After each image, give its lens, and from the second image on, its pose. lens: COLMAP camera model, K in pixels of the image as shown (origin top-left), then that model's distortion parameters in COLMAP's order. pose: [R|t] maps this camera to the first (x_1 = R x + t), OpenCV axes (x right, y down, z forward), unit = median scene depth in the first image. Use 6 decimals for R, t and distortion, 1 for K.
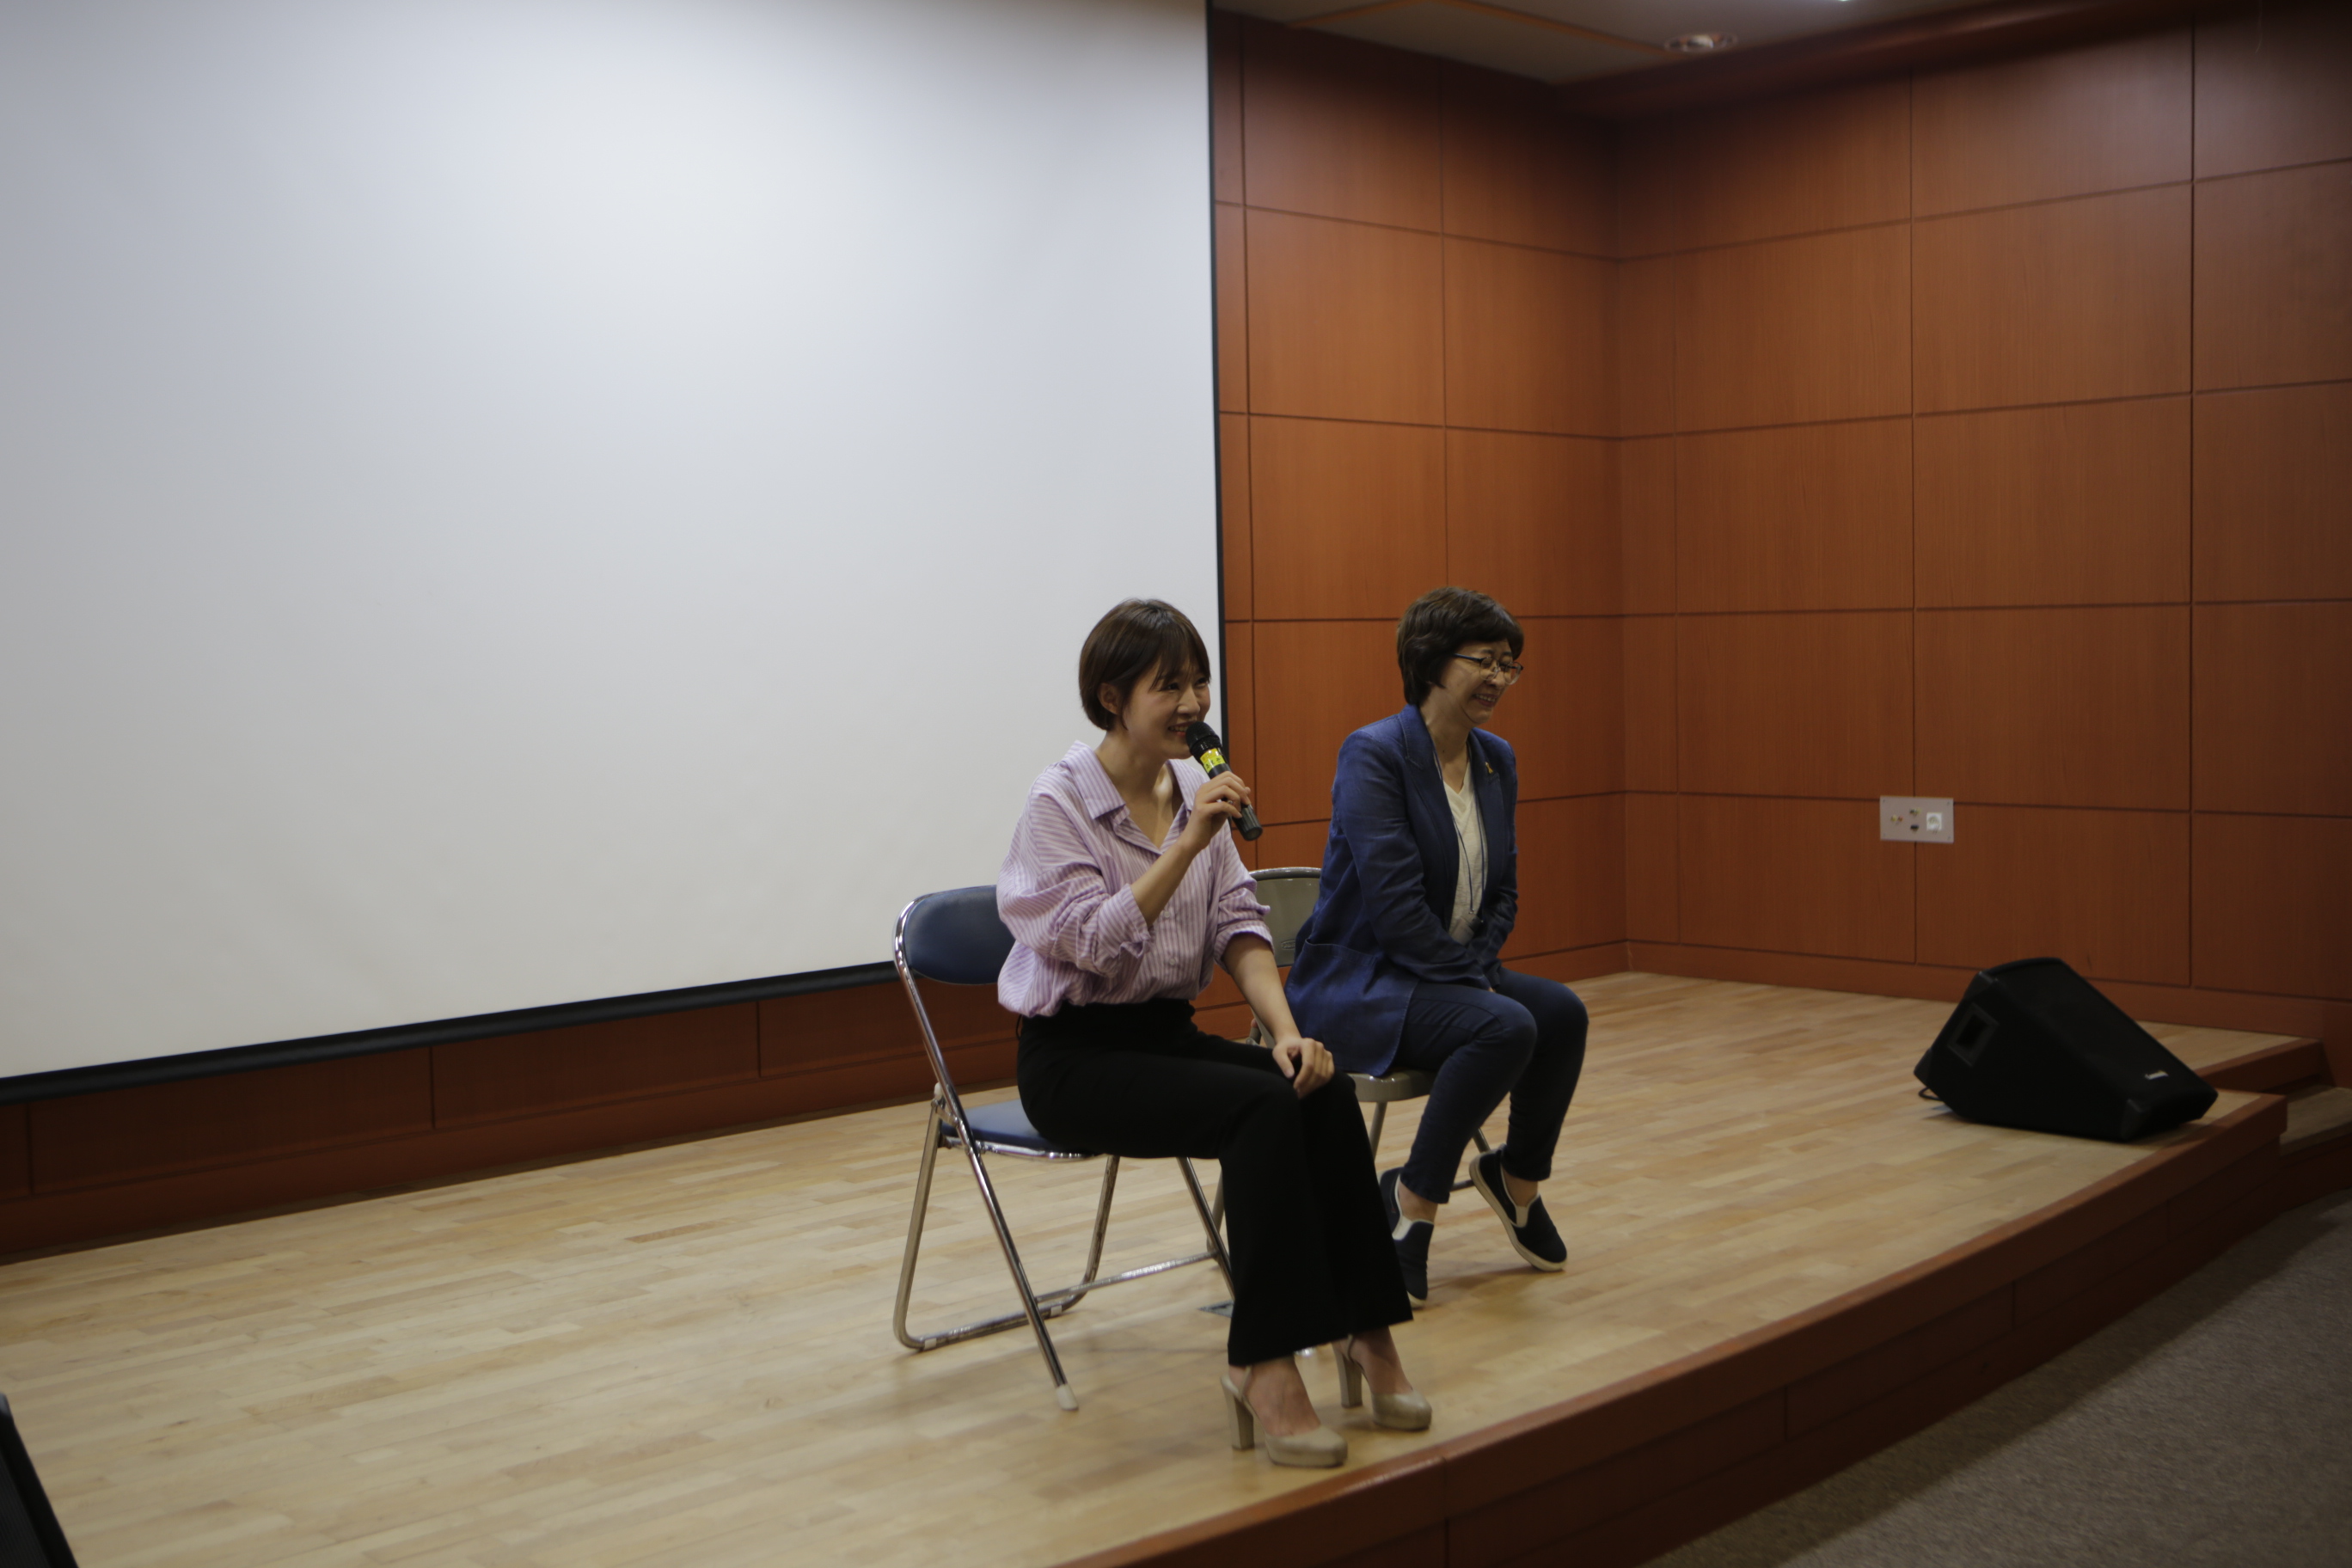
lens RADIAL K [[2716.4, 0, 1176.0], [0, 2716.4, 784.0], [0, 0, 1]] dist [-0.017968, 0.059836]
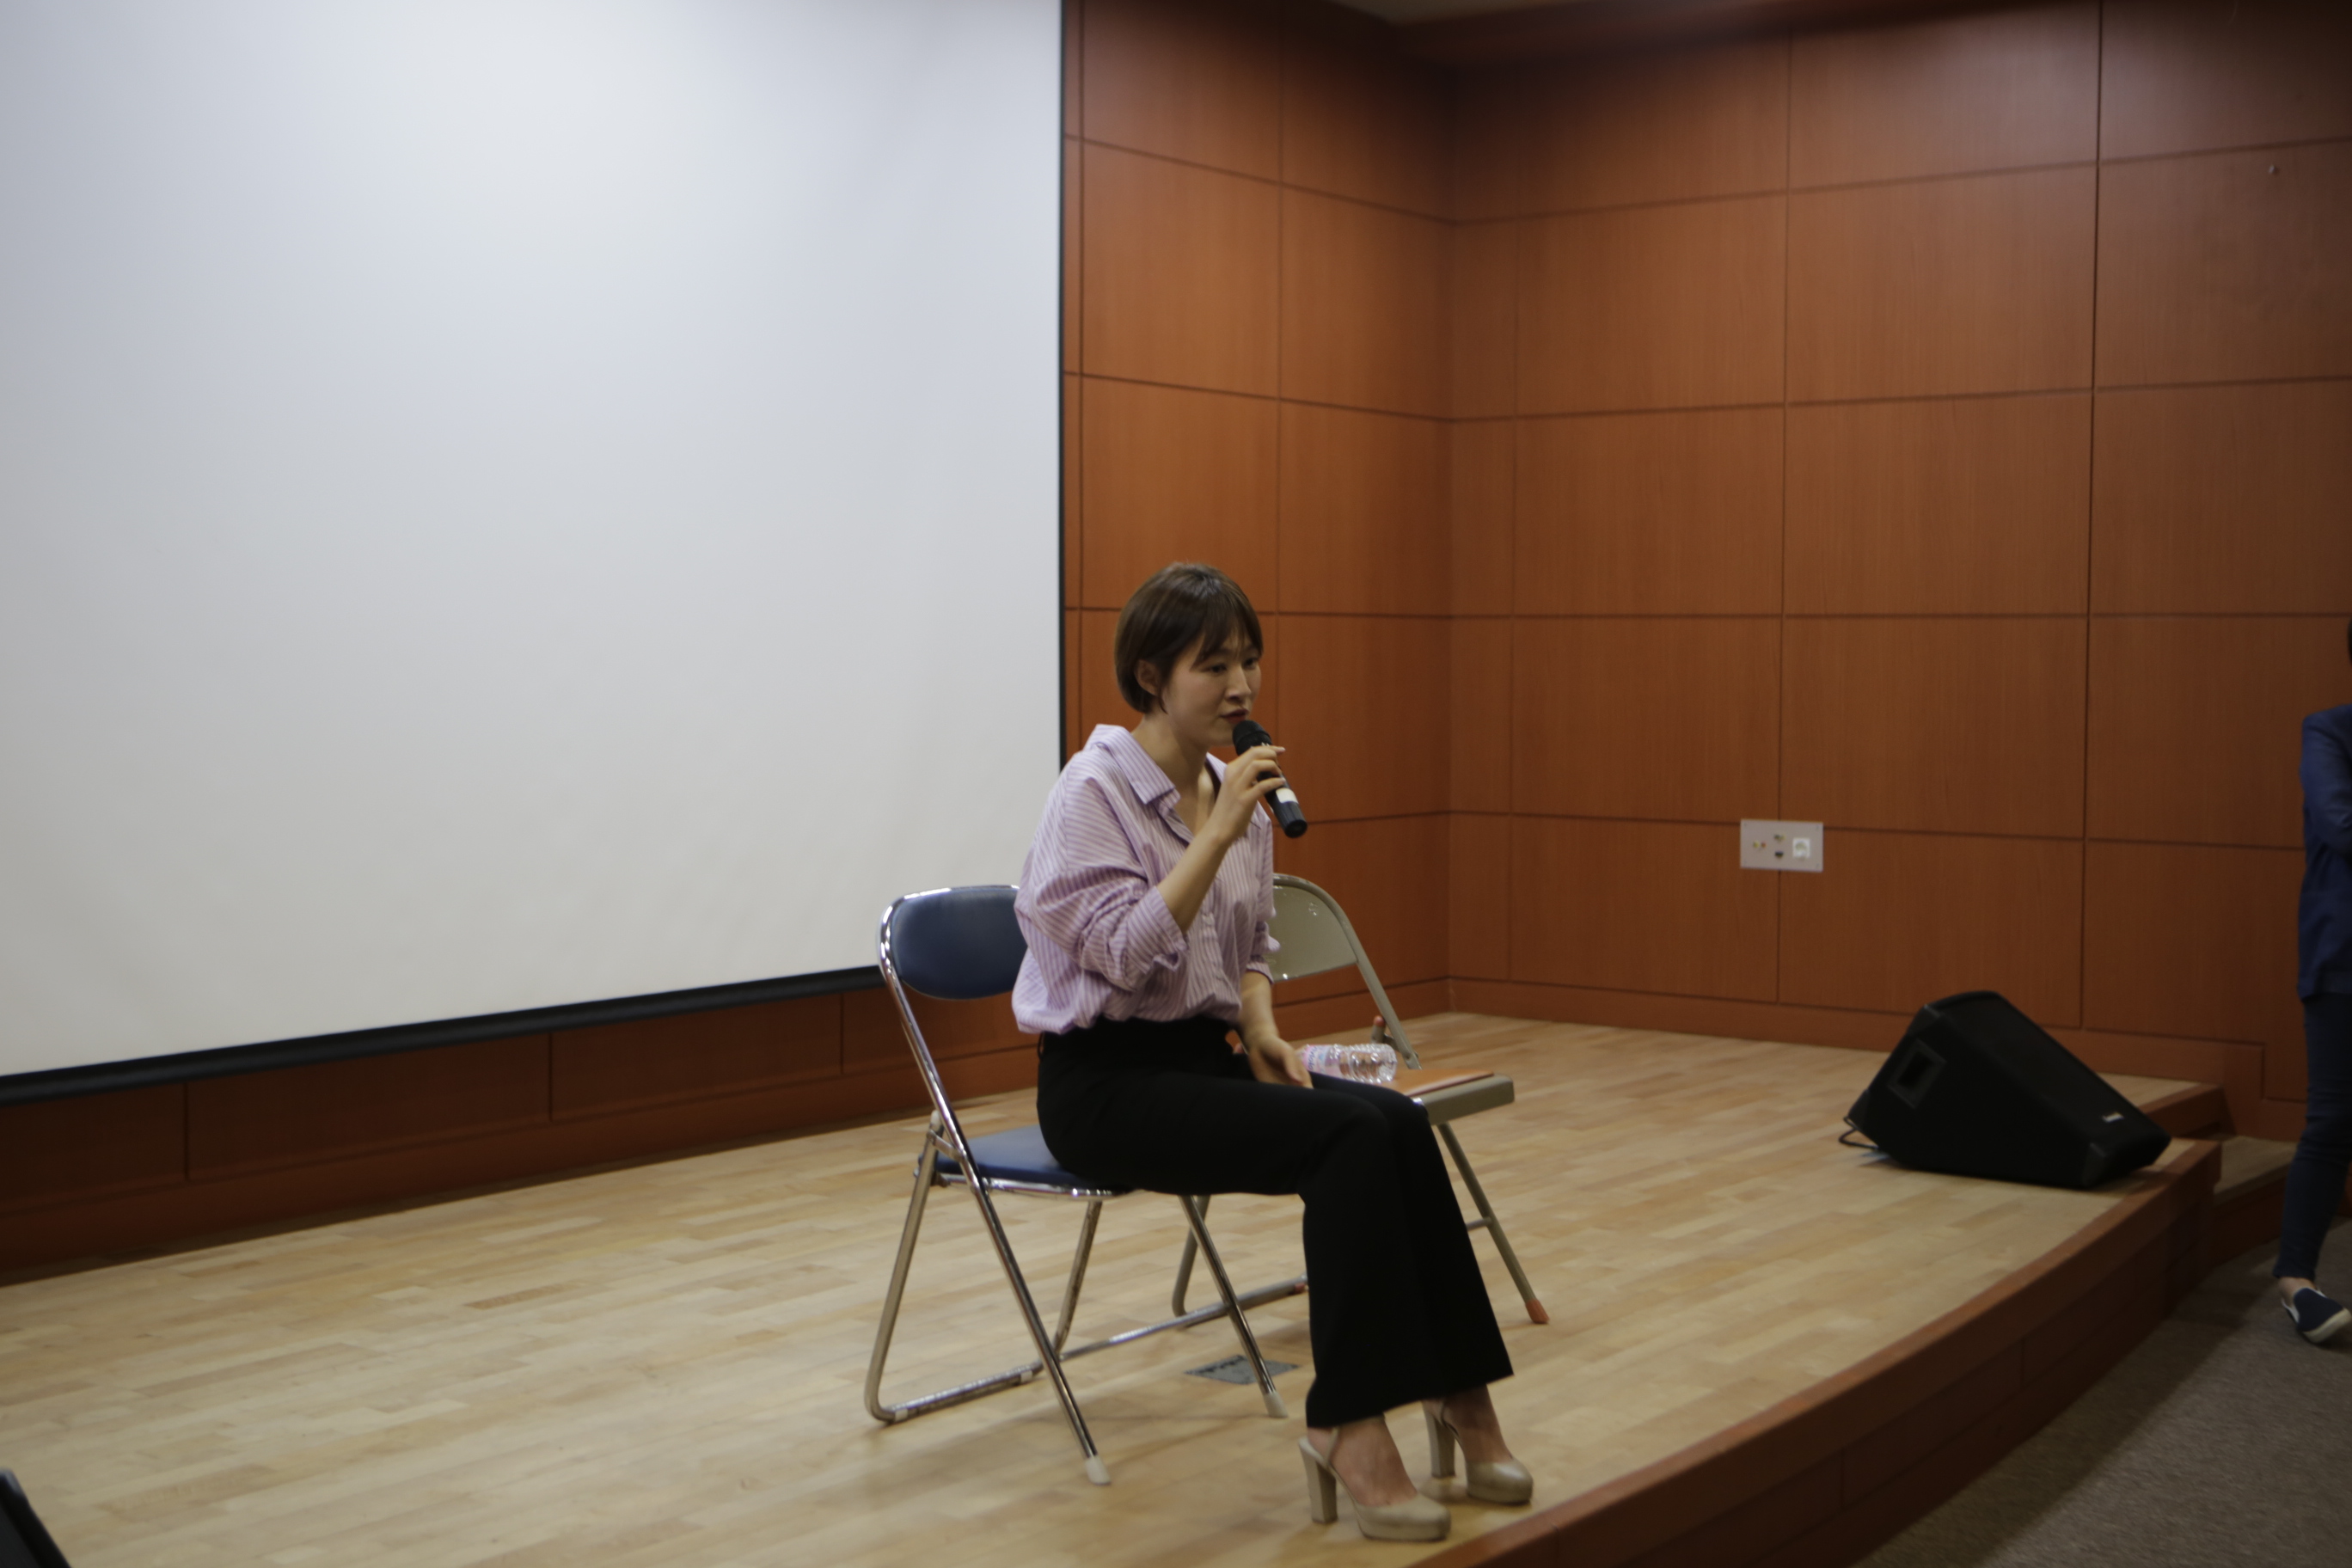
lens RADIAL K [[3063.4, 0, 1176.0], [0, 3063.4, 784.0], [0, 0, 1]] dist [0.017063, 0.011281]
pose [[0.987258, 0.017526, 0.158162, -0.122442], [-0.015491, 0.999781, -0.014091, 0.013258], [-0.158374, 0.011461, 0.987313, 0.014531]]
